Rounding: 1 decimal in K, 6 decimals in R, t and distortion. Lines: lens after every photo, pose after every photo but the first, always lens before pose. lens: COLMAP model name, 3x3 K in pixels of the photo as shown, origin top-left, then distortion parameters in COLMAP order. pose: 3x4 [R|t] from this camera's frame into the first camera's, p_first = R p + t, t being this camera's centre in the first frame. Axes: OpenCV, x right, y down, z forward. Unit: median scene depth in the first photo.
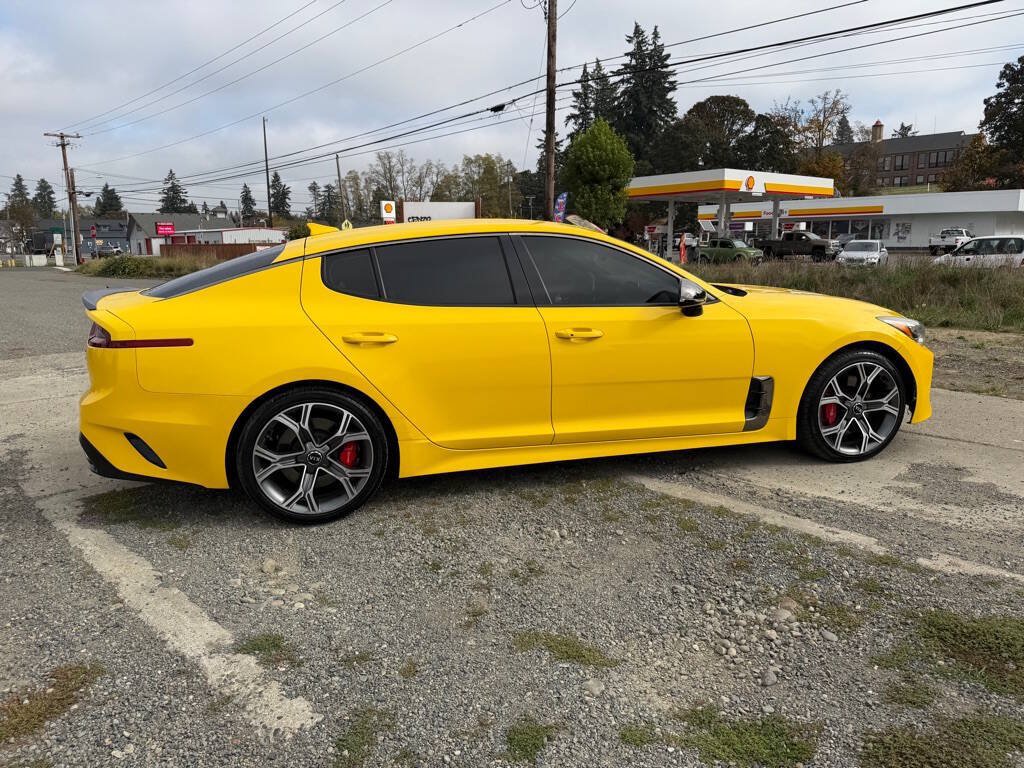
lens RADIAL K [[718.9, 0, 516.0], [0, 718.9, 387.1], [0, 0, 1]] dist [0.025531, -0.034367]
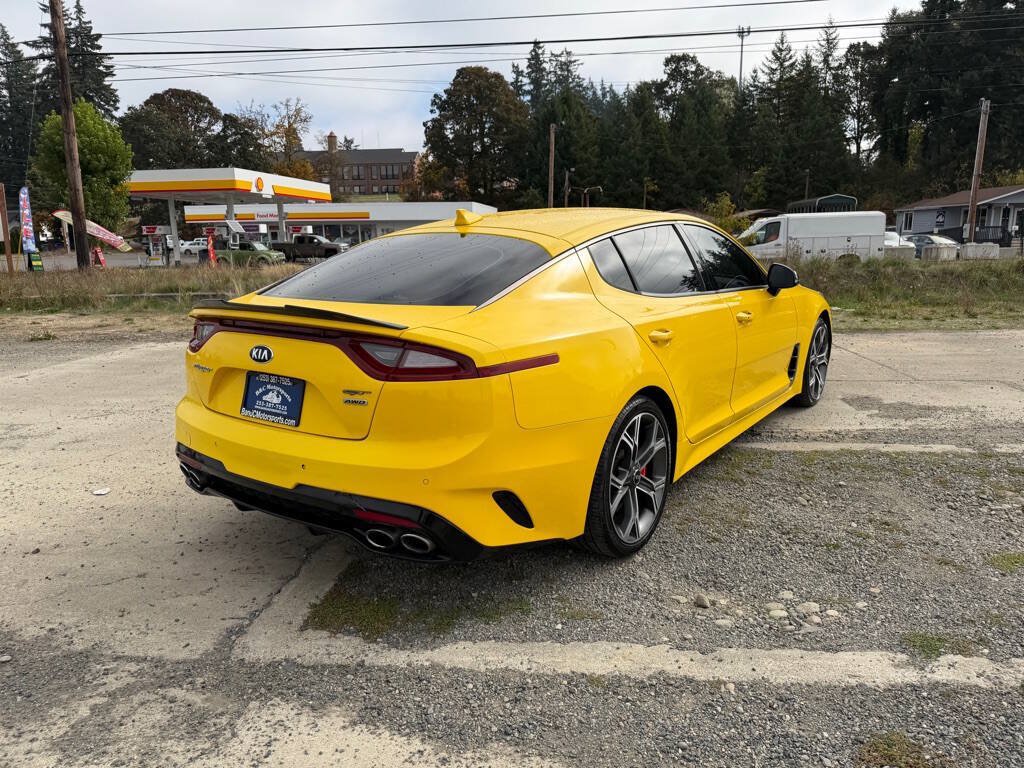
lens RADIAL K [[718.9, 0, 519.2], [0, 718.9, 398.6], [0, 0, 1]] dist [0.025531, -0.034367]
pose [[0.760653, -0.139883, 0.633908, -0.757605], [0.133477, 0.989344, 0.058153, -0.052915], [-0.635288, 0.040378, 0.771219, 0.340246]]
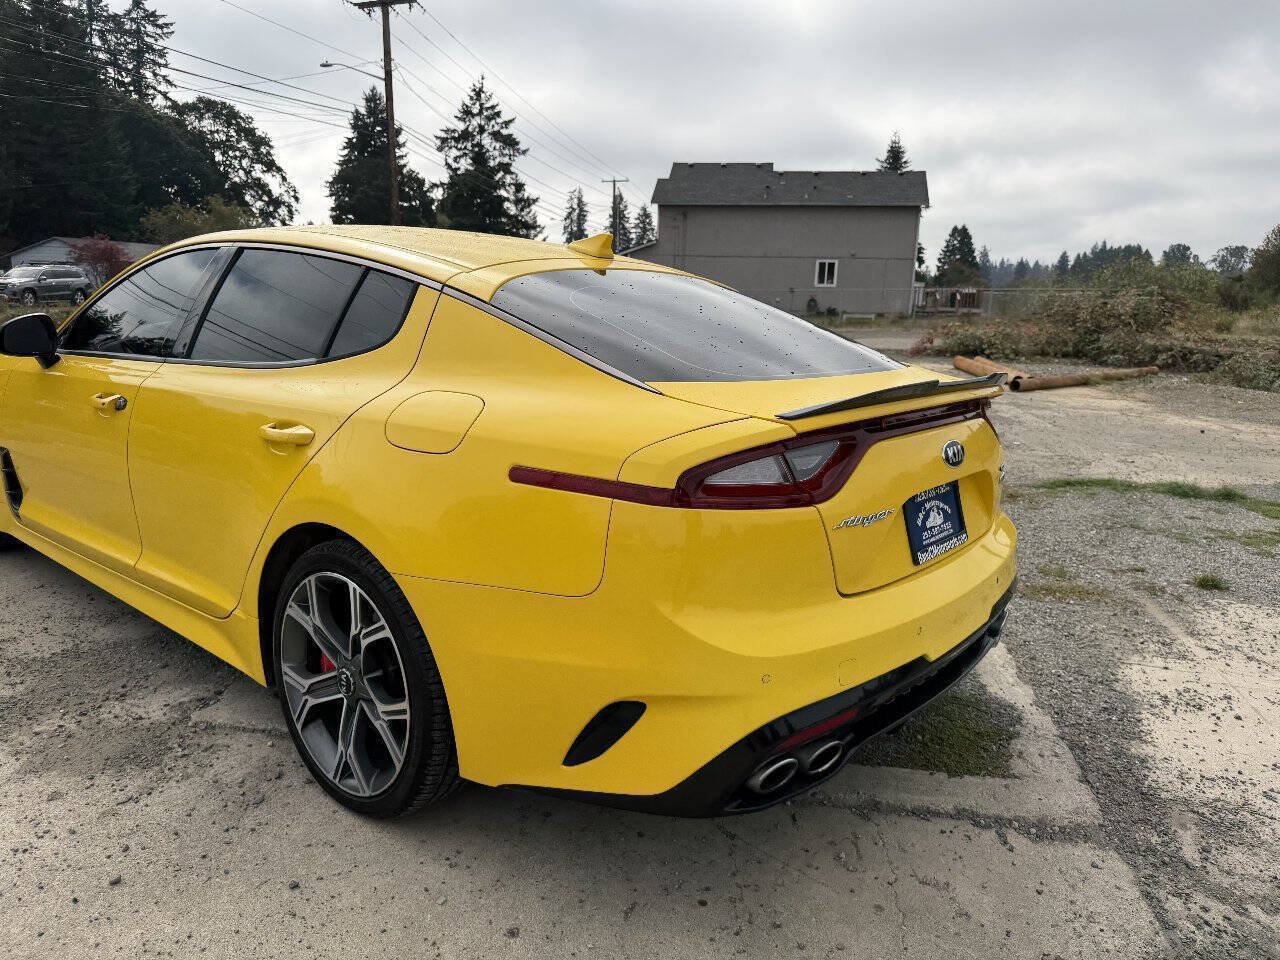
lens RADIAL K [[898.7, 0, 647.8], [0, 898.7, 475.7], [0, 0, 1]] dist [0.025531, -0.034367]
pose [[-0.592658, -0.164483, 0.788480, -0.832767], [0.141393, 0.942480, 0.302886, -0.248384], [-0.792946, 0.290994, -0.535312, 1.346187]]
